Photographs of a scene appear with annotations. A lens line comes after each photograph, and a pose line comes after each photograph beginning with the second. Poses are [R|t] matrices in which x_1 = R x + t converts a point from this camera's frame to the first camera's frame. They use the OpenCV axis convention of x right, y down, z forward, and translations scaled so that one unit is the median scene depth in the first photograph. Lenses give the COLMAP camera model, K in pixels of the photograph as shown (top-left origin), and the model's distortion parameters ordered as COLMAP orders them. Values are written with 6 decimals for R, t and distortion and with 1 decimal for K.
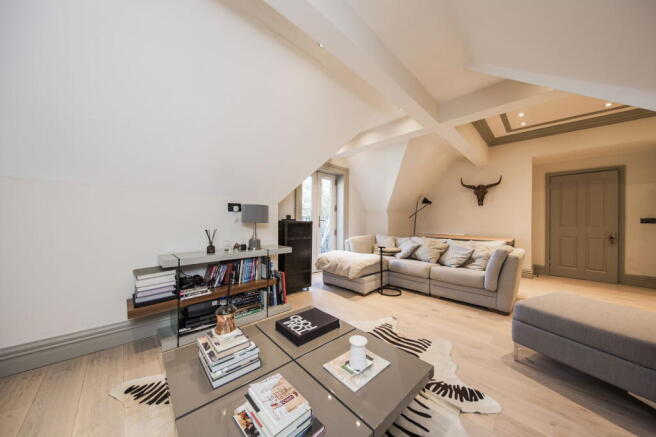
lens RADIAL K [[213.4, 0, 328.0], [0, 213.4, 218.5], [0, 0, 1]] dist [0.008916, 0.000025]
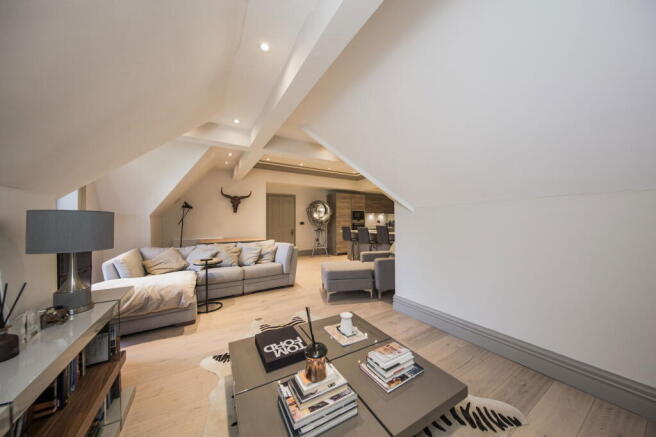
lens RADIAL K [[213.4, 0, 328.0], [0, 213.4, 218.5], [0, 0, 1]] dist [0.008916, 0.000025]
pose [[0.238212, -0.000987, 0.971213, -0.501255], [0.003833, 0.999993, 0.000076, -0.037319], [-0.971206, 0.003705, 0.238214, 0.291487]]
